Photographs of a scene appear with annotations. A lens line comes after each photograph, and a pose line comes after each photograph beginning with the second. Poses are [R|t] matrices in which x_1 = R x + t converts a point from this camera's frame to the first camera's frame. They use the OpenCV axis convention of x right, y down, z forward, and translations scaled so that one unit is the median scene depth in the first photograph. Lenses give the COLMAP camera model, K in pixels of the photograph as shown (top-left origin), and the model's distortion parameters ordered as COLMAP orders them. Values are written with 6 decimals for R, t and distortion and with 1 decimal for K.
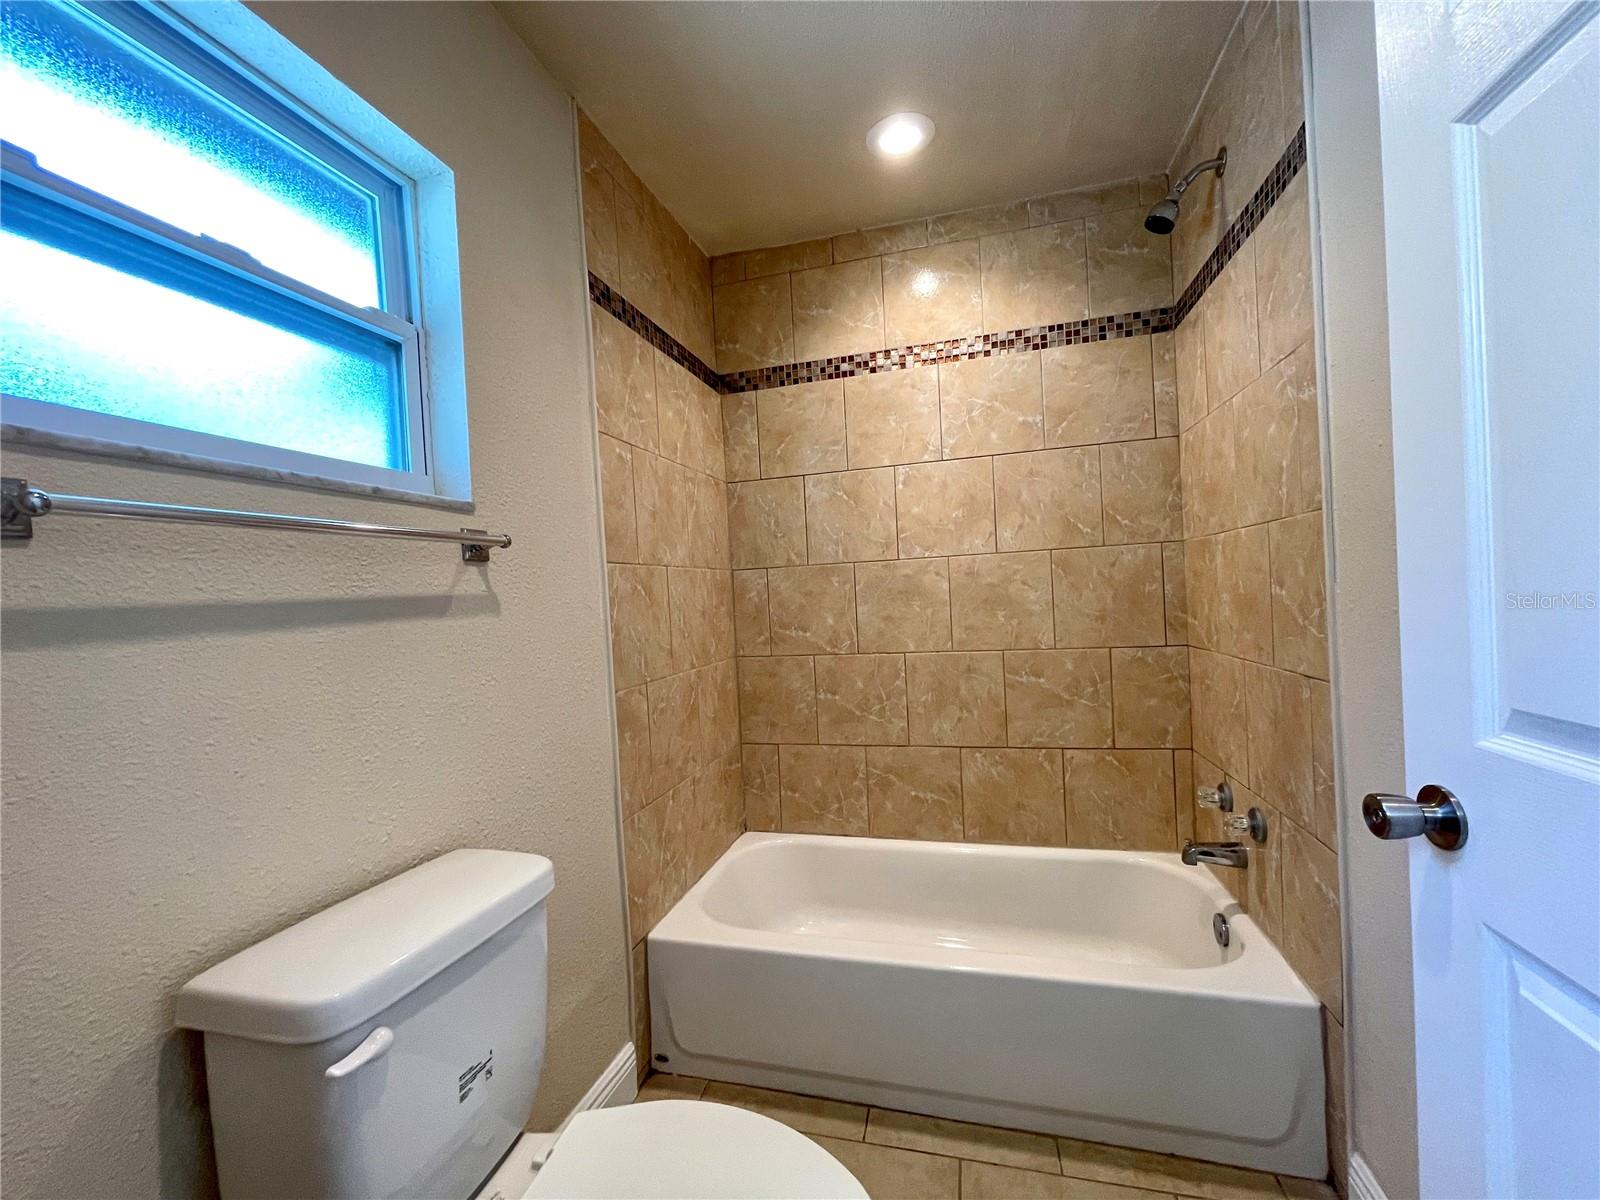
lens RADIAL K [[645.4, 0, 797.7], [0, 645.4, 607.3], [0, 0, 1]] dist [-0.000377, 0.000159]
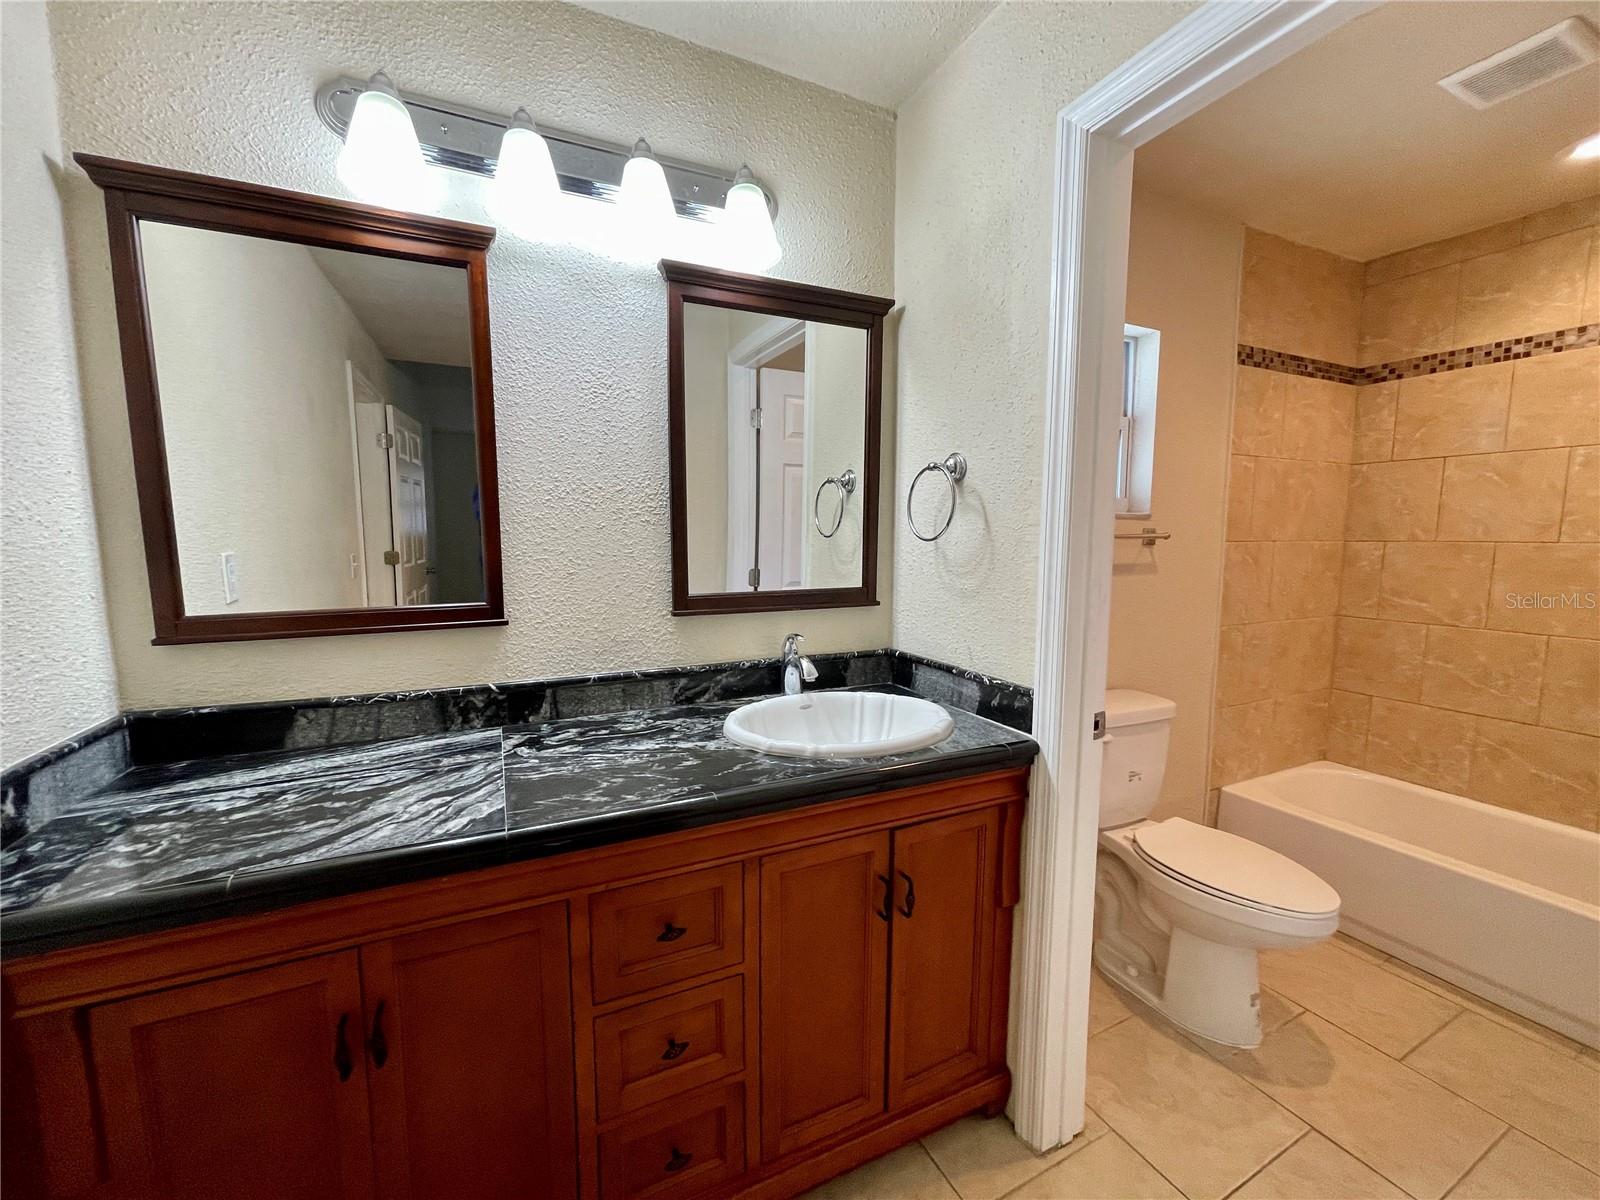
lens RADIAL K [[645.4, 0, 797.7], [0, 645.4, 607.3], [0, 0, 1]] dist [-0.000377, 0.000159]
pose [[0.657779, 0.134743, -0.741061, 0.134740], [-0.050320, 0.989532, 0.135257, -0.050077], [0.751529, -0.051679, 0.657673, -0.544476]]
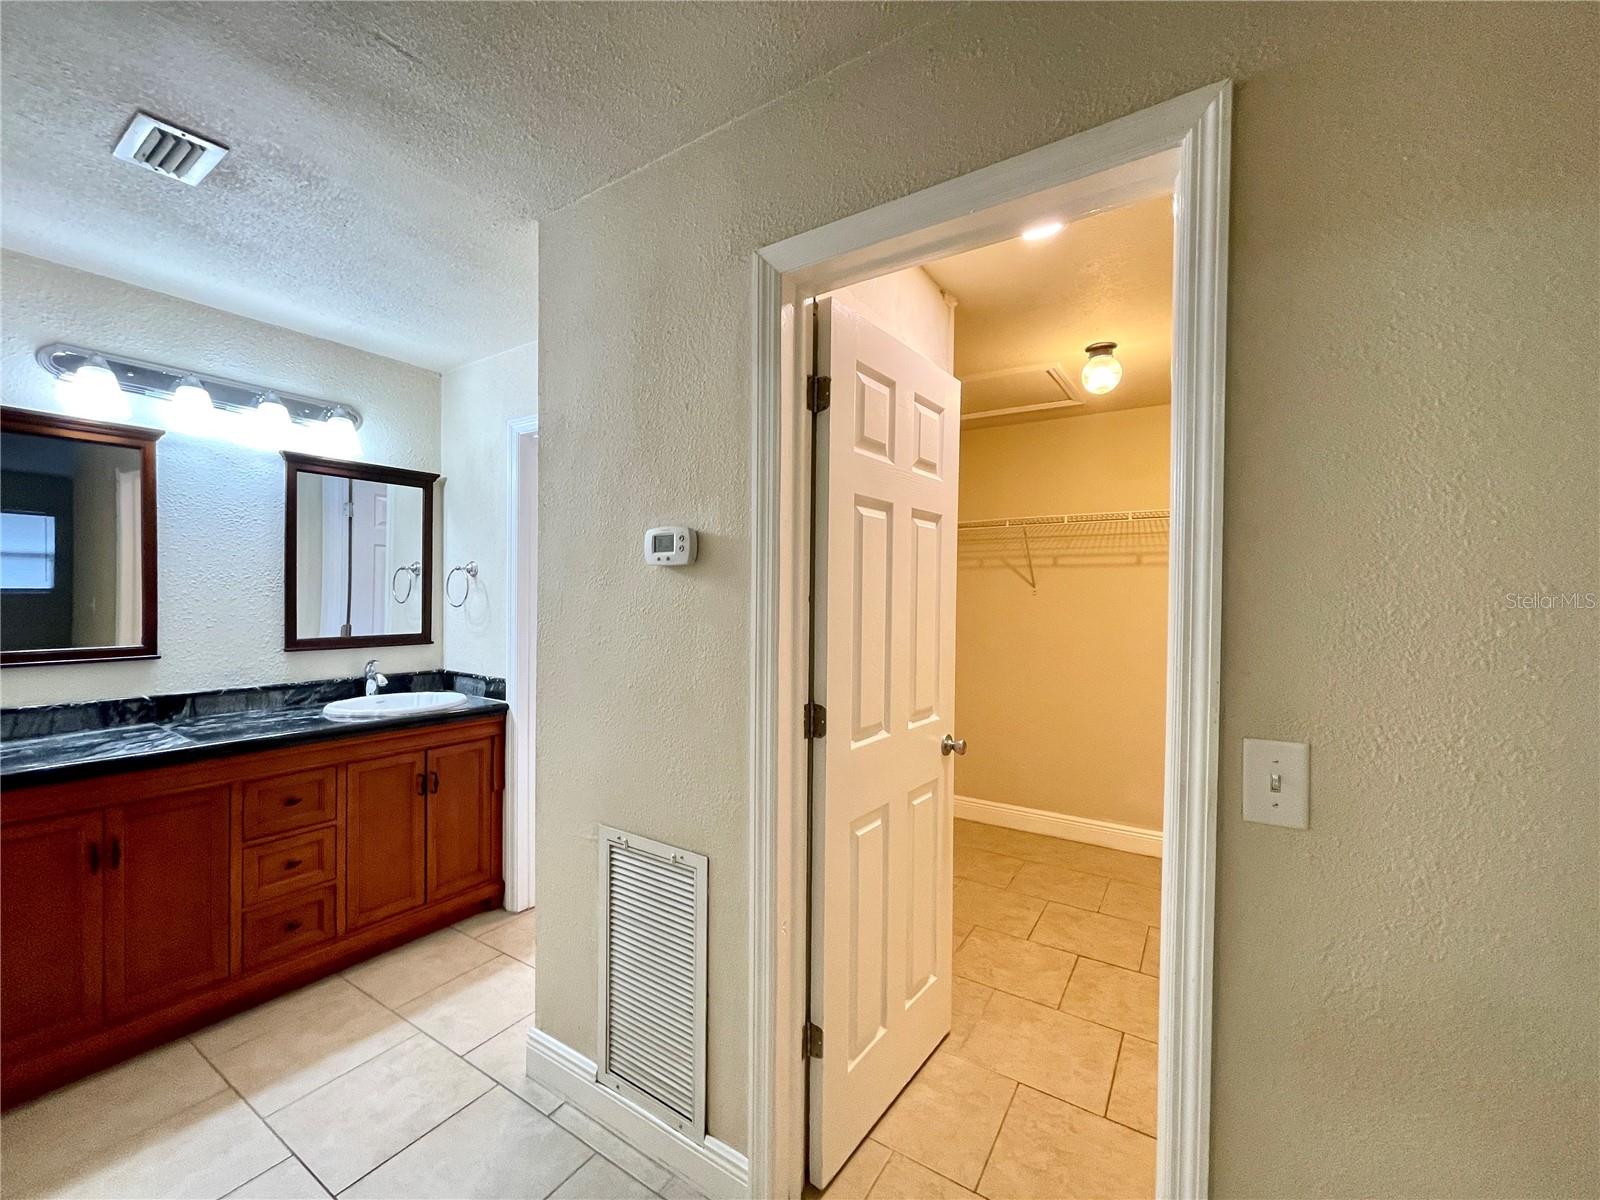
lens RADIAL K [[645.4, 0, 797.7], [0, 645.4, 607.3], [0, 0, 1]] dist [-0.000377, 0.000159]
pose [[0.950126, 0.067223, -0.304535, 0.880179], [-0.066334, 0.997709, 0.013276, -0.105329], [0.304730, 0.007587, 0.952409, -1.106530]]
